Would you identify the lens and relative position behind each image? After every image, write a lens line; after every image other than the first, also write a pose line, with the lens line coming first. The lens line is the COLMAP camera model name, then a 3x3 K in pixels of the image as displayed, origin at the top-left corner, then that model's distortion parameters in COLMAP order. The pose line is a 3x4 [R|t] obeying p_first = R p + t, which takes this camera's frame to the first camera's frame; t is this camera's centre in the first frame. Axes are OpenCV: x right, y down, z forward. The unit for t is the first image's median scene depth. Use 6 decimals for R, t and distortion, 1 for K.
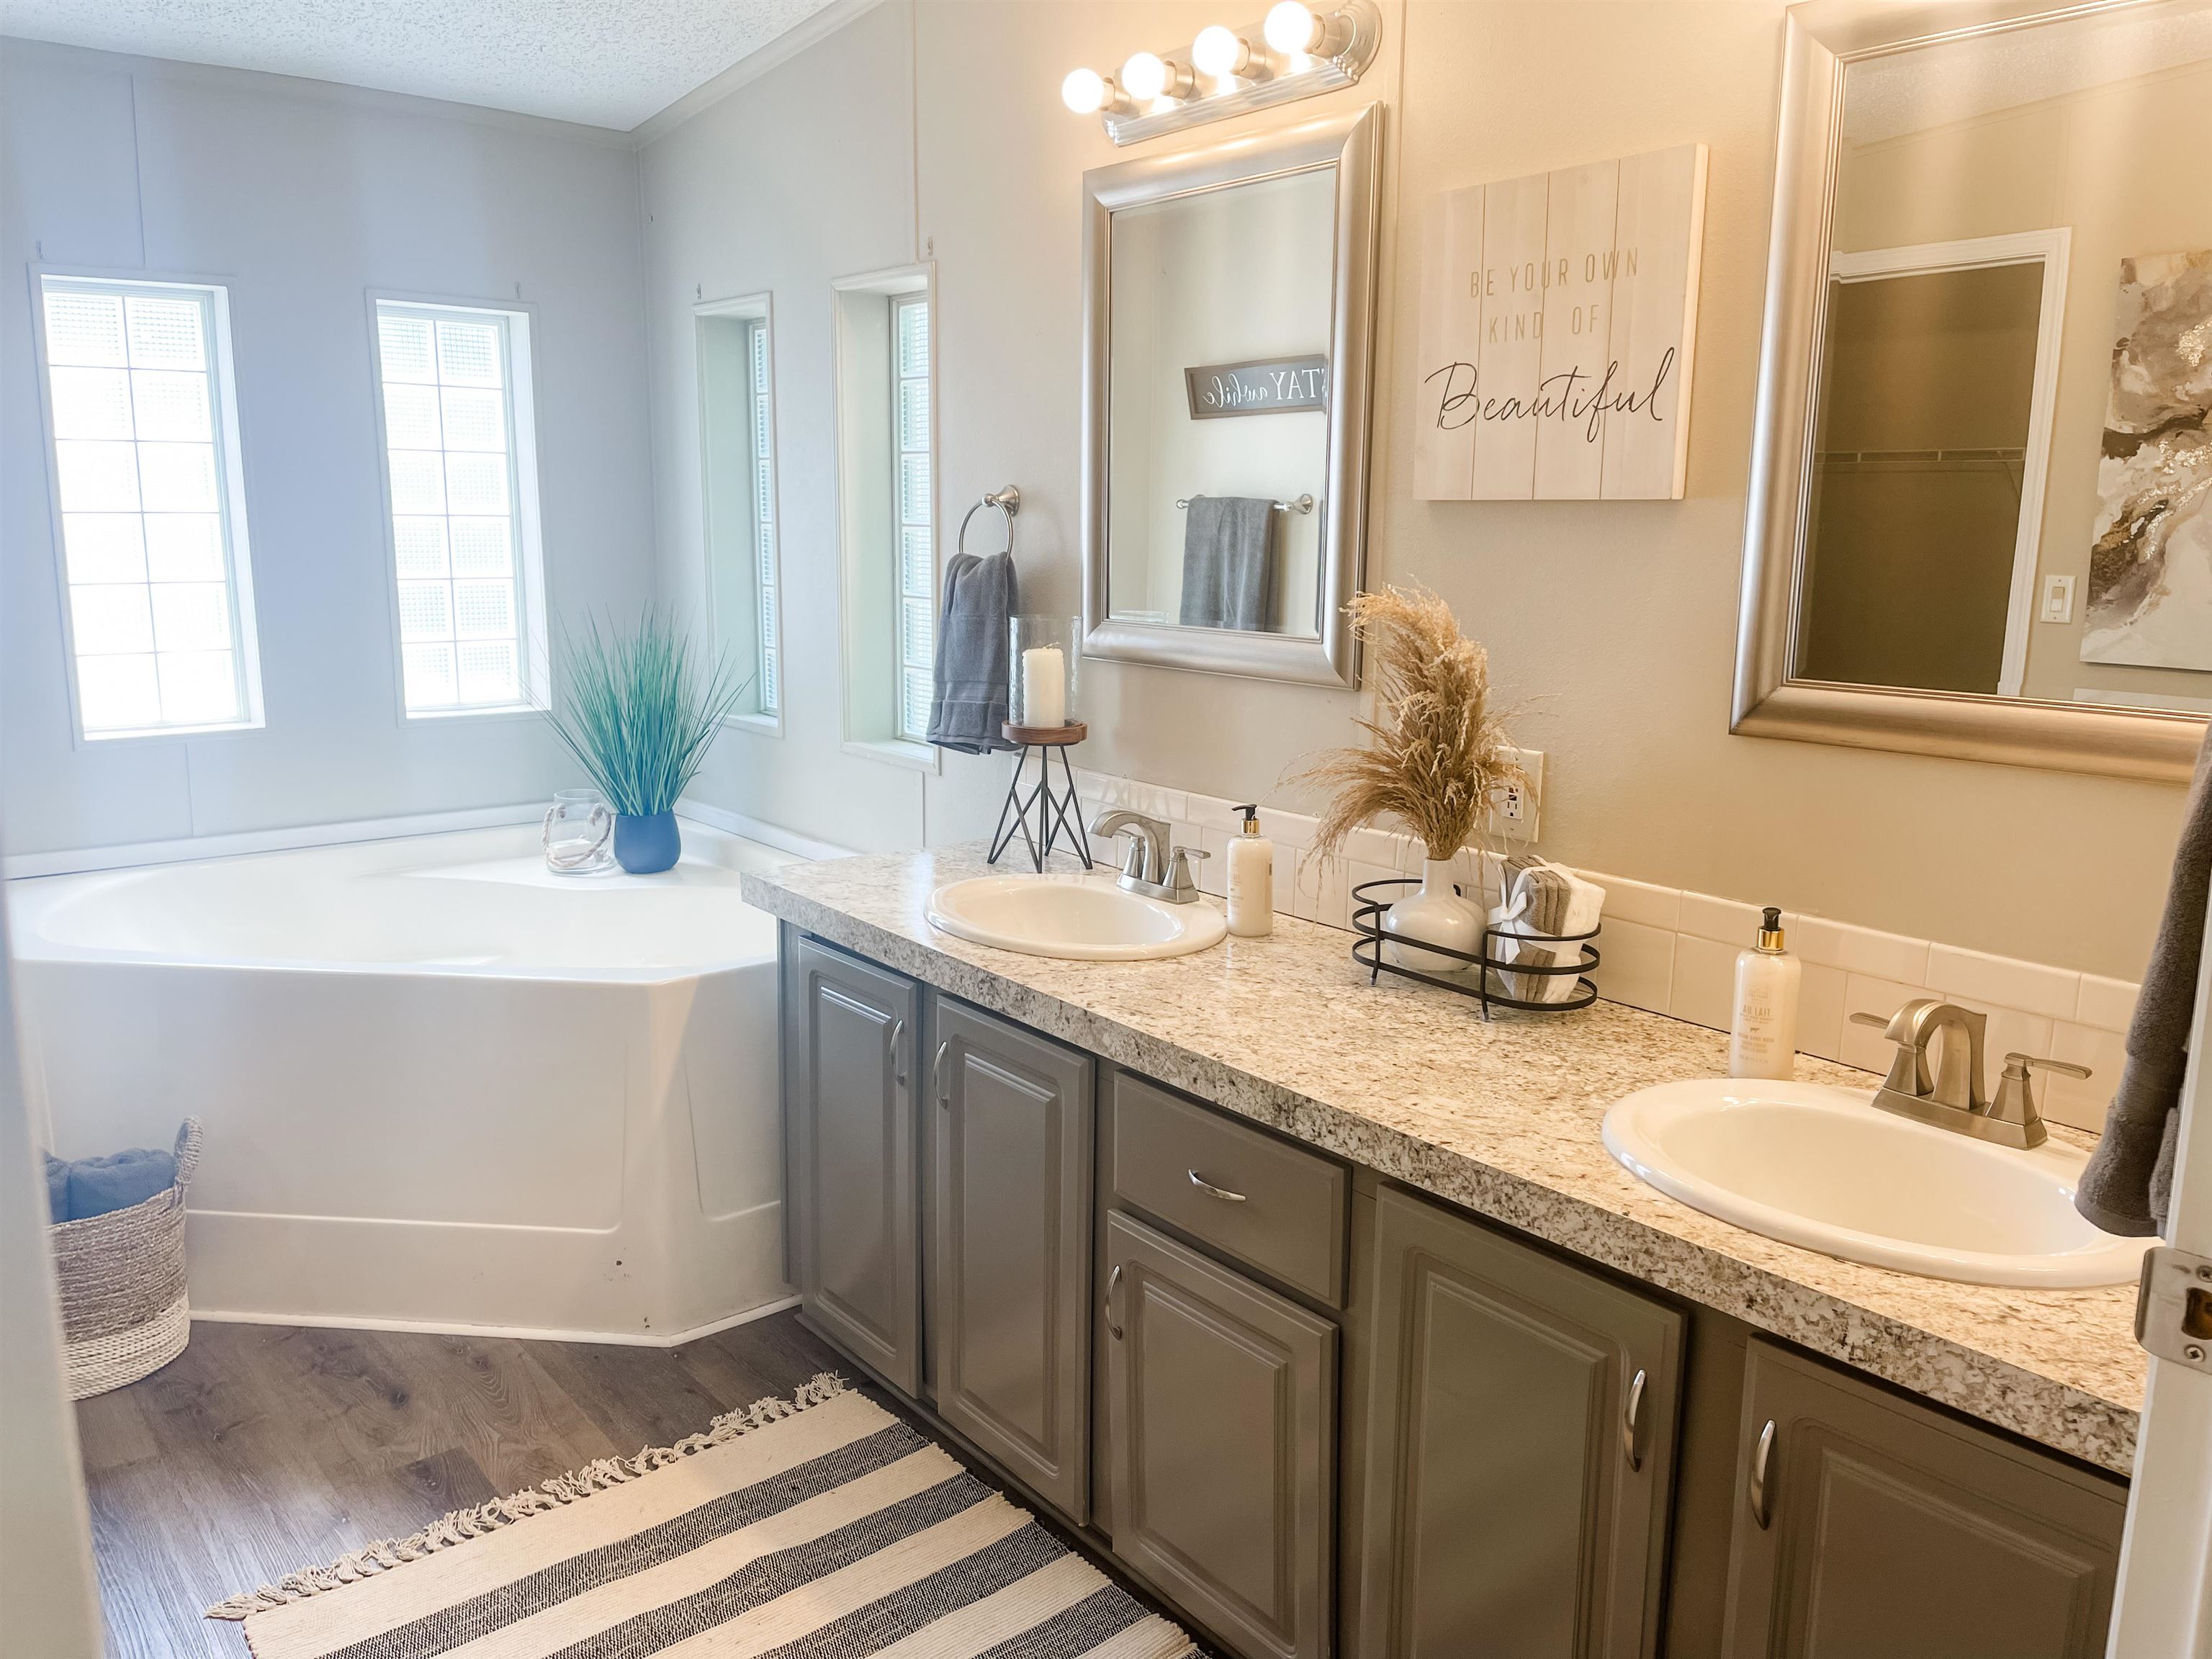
lens RADIAL K [[1671.8, 0, 1106.1], [0, 1671.8, 819.1], [0, 0, 1]] dist [0.084319, -0.100888]
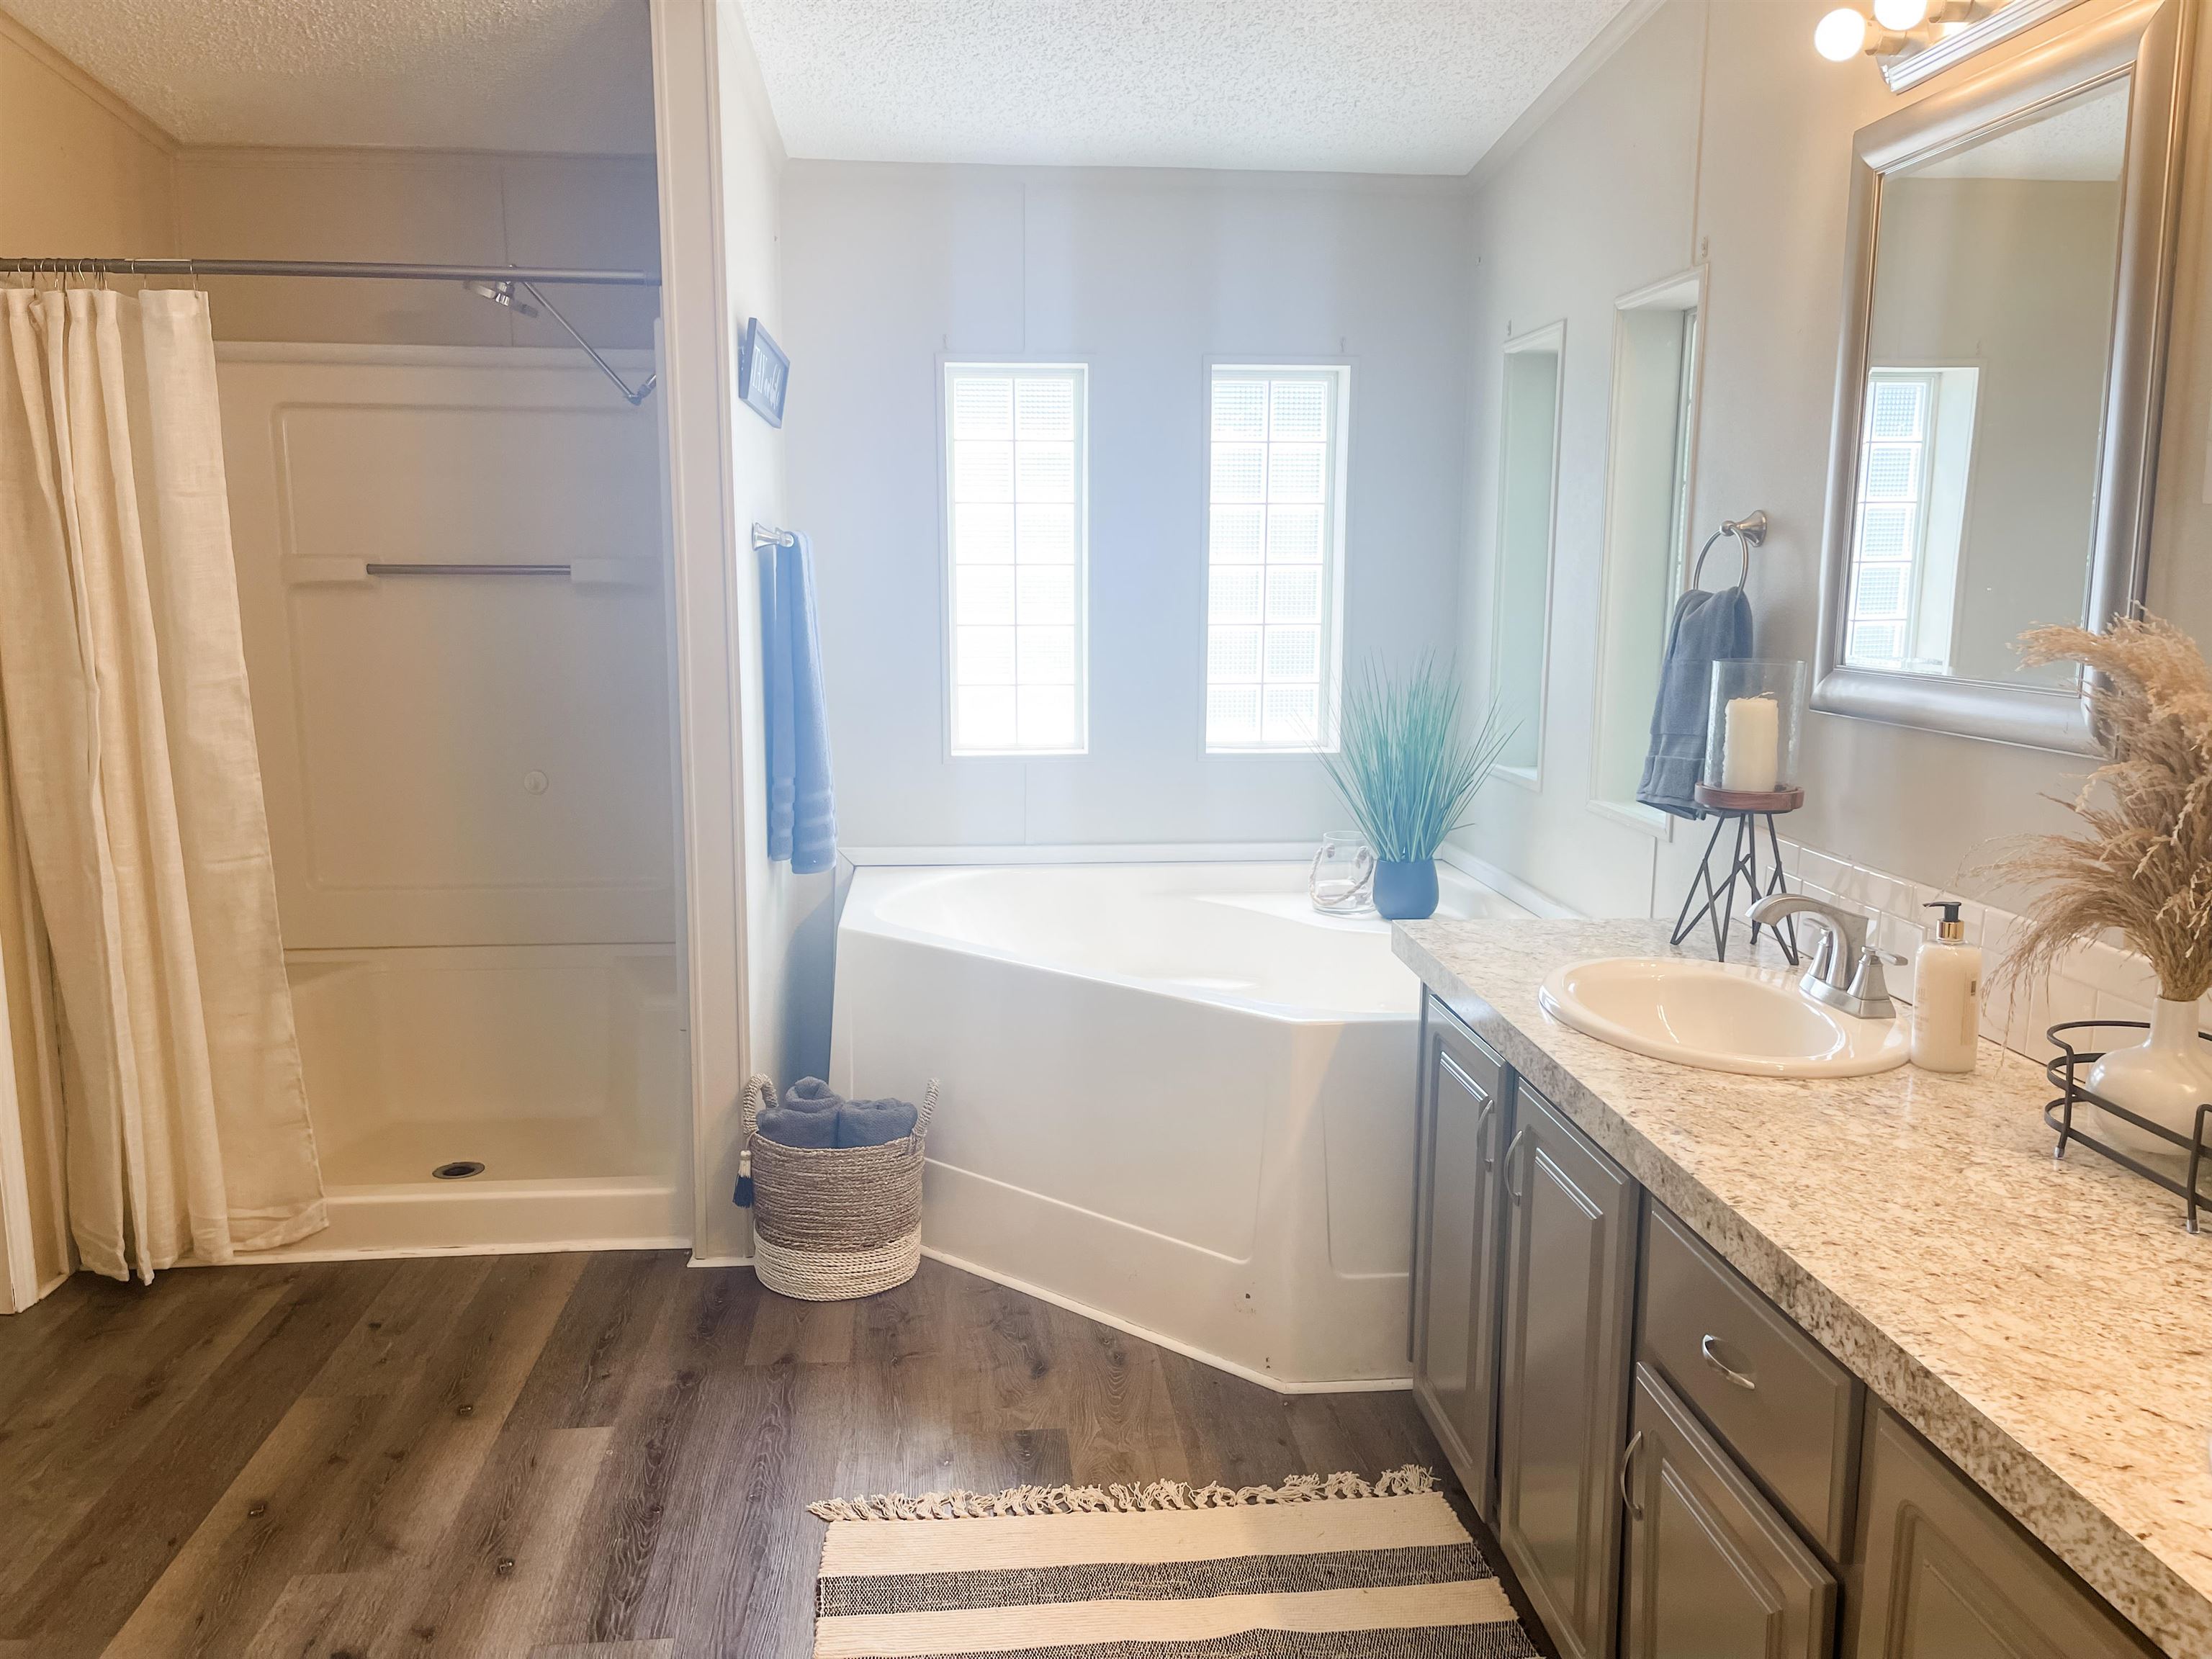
lens RADIAL K [[1673.3, 0, 1072.6], [0, 1673.3, 844.5], [0, 0, 1]] dist [0.061107, -0.074283]
pose [[0.823520, 0.083609, -0.561092, 0.190746], [-0.095953, 0.995358, 0.007489, -0.001920], [0.559113, 0.047672, 0.827720, 0.119844]]
